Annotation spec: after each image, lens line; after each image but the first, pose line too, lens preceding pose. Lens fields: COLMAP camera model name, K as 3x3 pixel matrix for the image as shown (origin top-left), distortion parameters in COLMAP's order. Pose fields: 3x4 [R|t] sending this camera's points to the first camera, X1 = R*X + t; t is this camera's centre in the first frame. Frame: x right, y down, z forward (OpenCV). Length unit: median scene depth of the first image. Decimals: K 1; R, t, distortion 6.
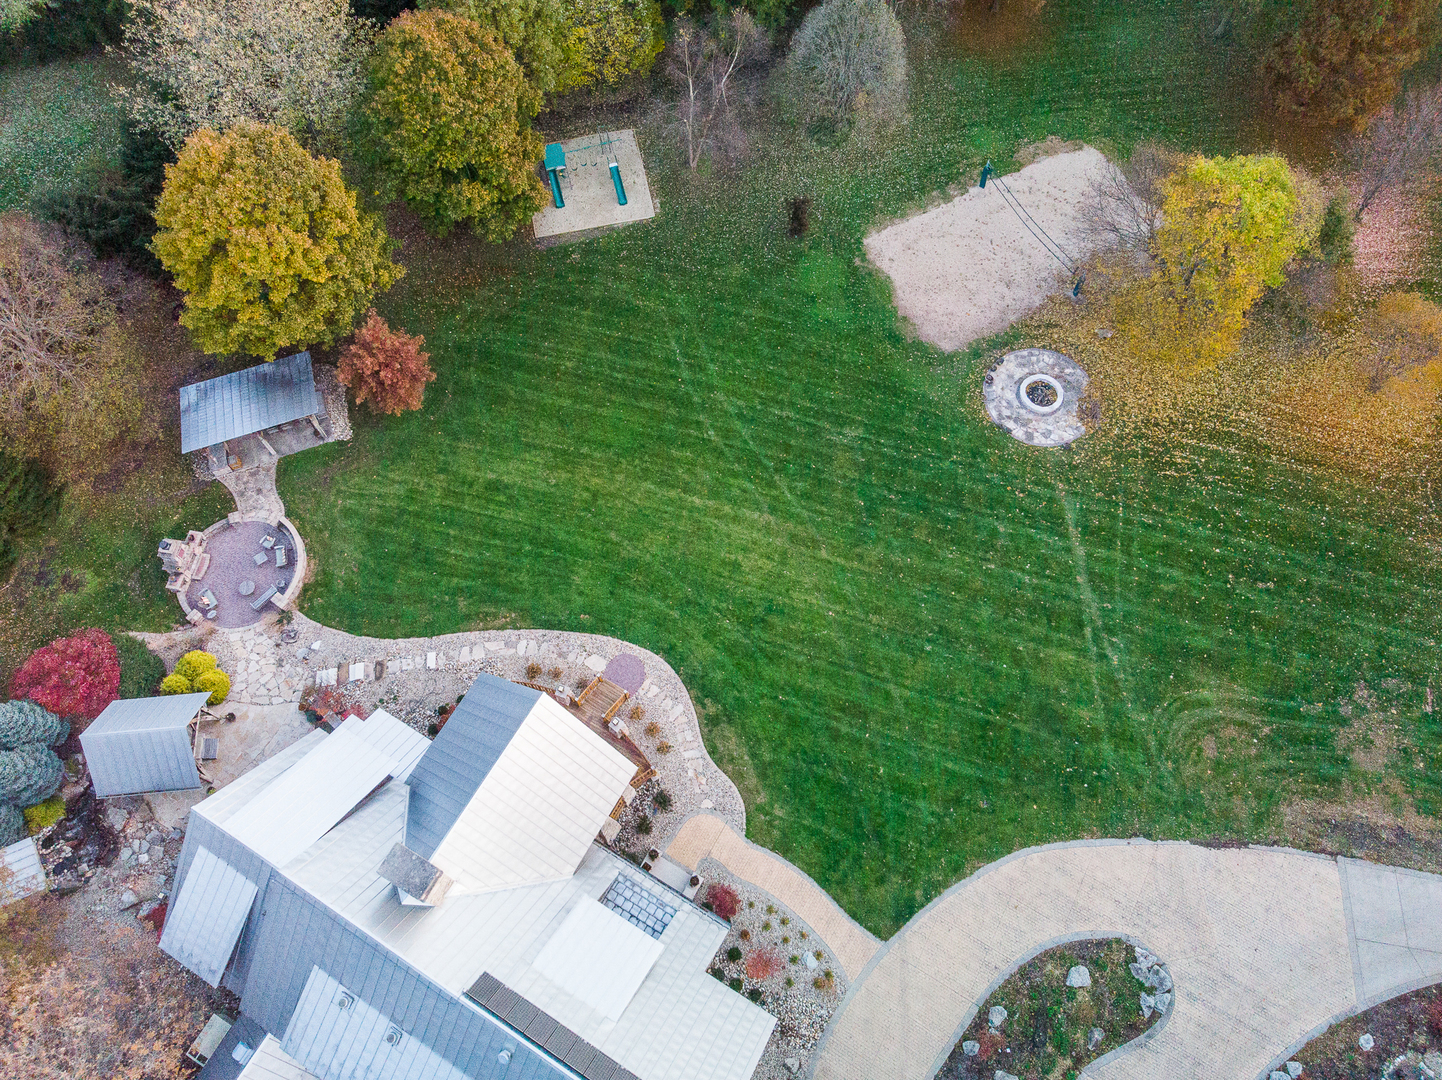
lens RADIAL K [[1038.2, 0, 729.5], [0, 1038.2, 486.9], [0, 0, 1]] dist [0.007614, 0.013264]
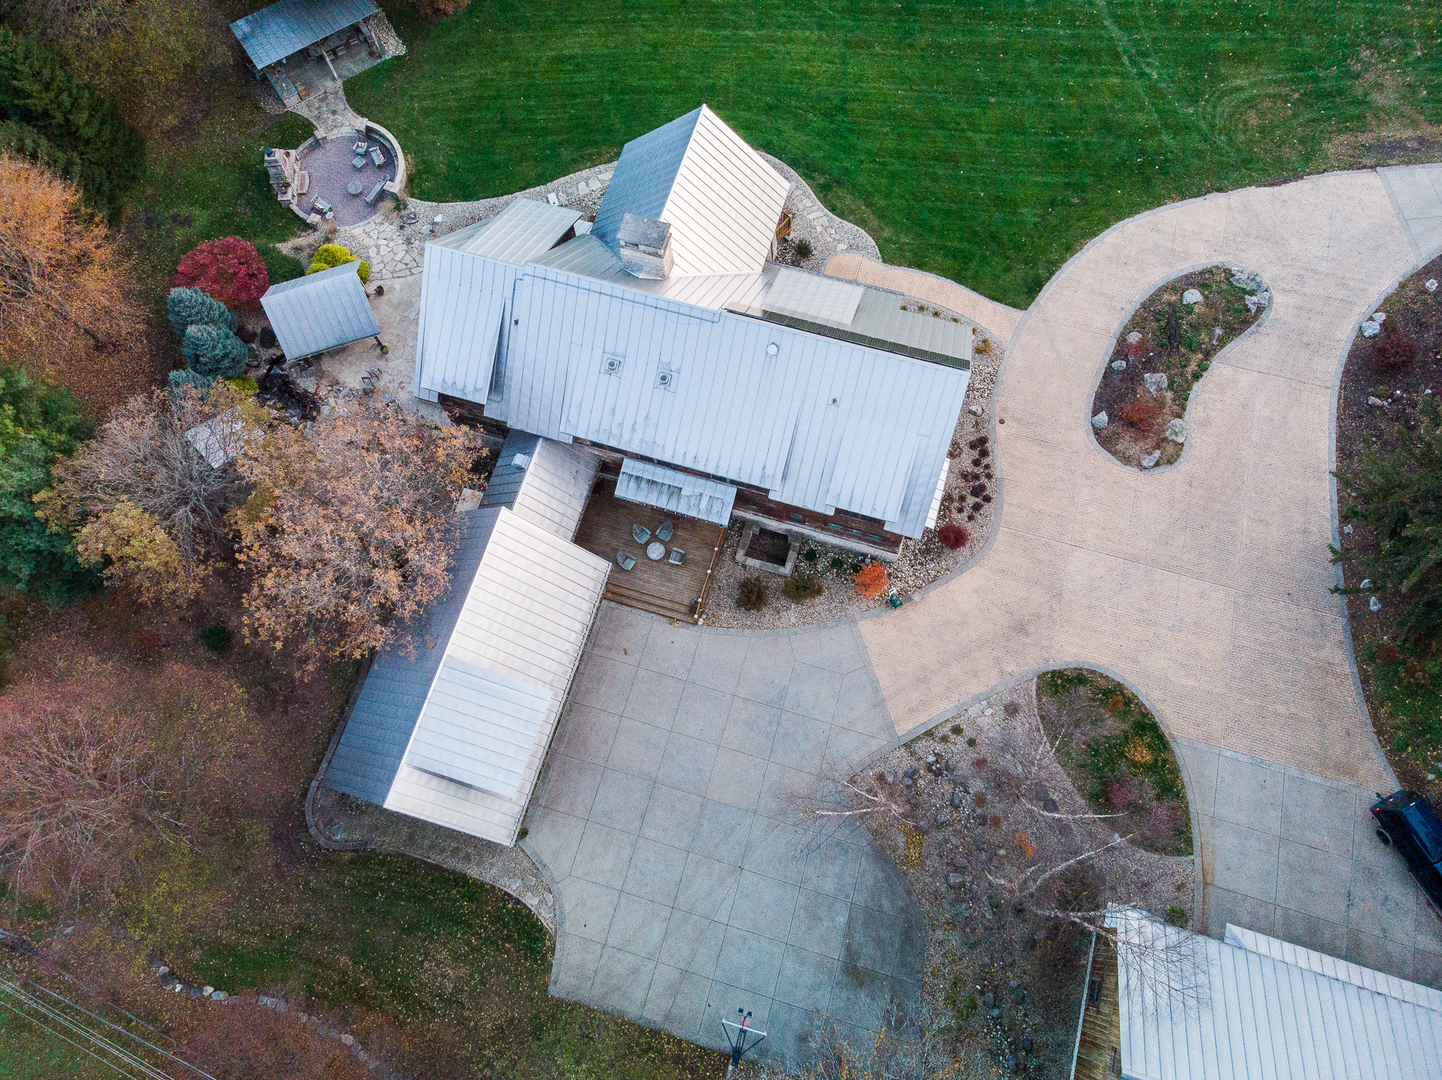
lens RADIAL K [[1038.2, 0, 727.8], [0, 1038.2, 466.2], [0, 0, 1]] dist [0.007614, 0.013264]
pose [[0.971491, -0.223395, 0.079375, -0.269132], [0.216727, 0.972558, 0.084621, 0.397014], [-0.096101, -0.065006, 0.993247, -0.100734]]
